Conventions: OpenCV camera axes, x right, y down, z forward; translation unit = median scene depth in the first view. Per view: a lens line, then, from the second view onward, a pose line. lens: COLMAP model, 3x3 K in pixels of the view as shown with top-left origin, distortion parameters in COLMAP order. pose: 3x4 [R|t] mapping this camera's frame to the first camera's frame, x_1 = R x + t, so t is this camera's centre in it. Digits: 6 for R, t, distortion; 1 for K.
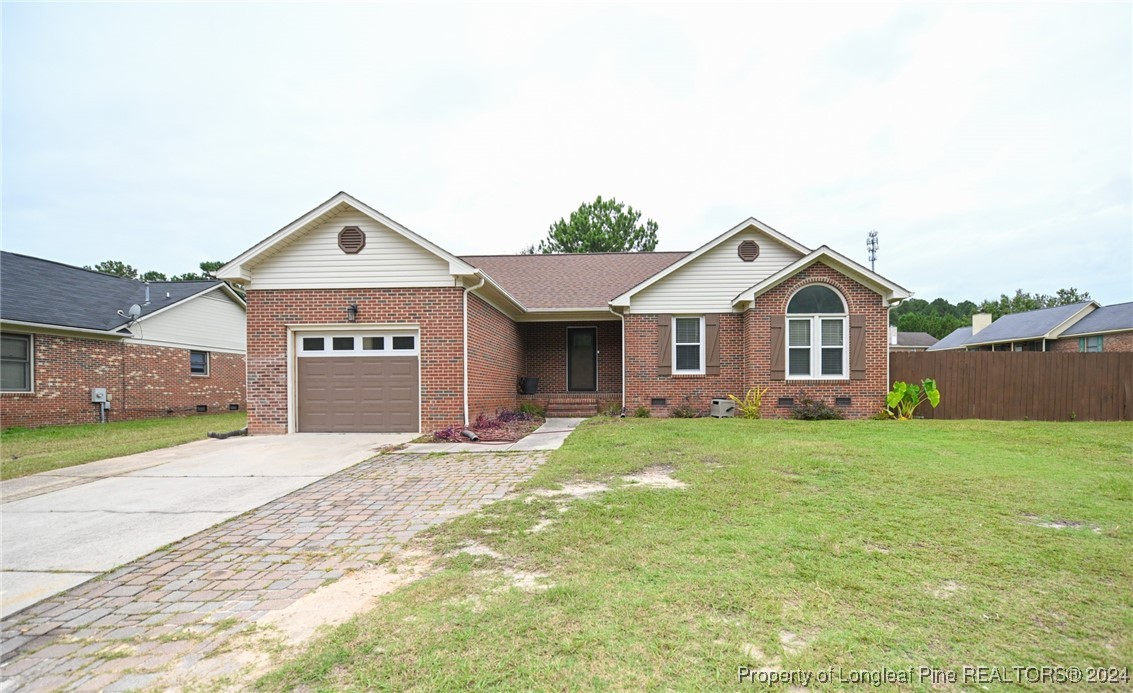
lens RADIAL K [[587.8, 0, 567.4], [0, 587.8, 379.1], [0, 0, 1]] dist [-0.016011, -0.000257]
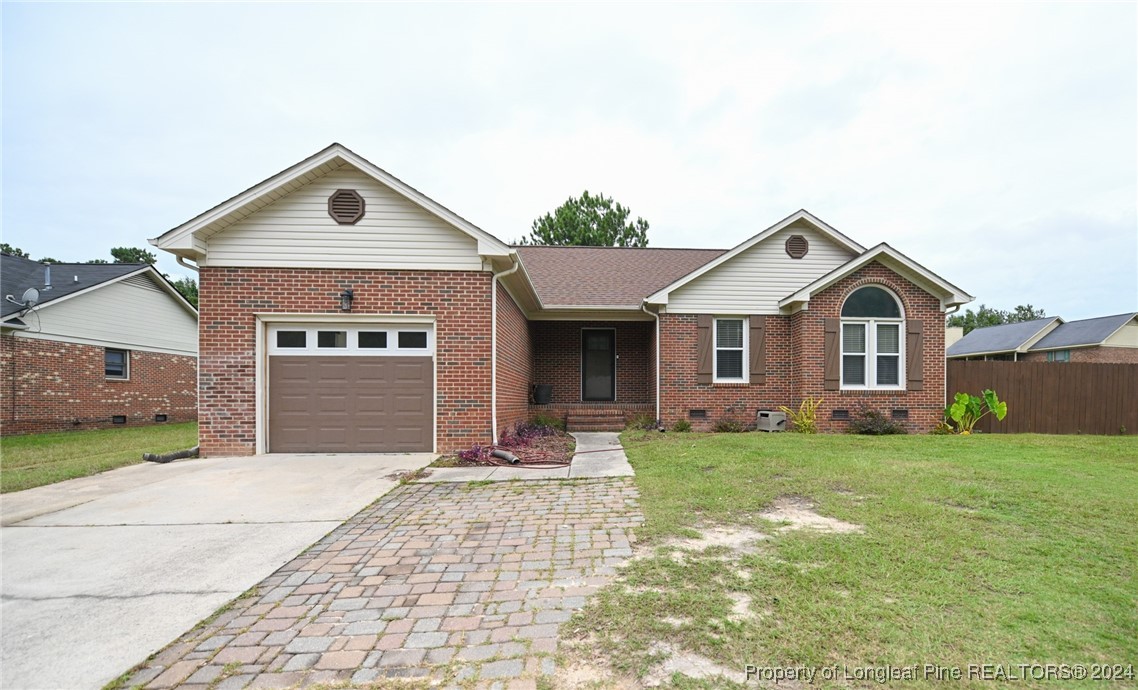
lens RADIAL K [[594.9, 0, 601.1], [0, 594.9, 385.9], [0, 0, 1]] dist [-0.015285, -0.000591]
pose [[0.989998, 0.008789, 0.140809, -0.126420], [-0.008285, 0.999957, -0.004164, 0.001939], [-0.140839, 0.002956, 0.990028, 0.152176]]
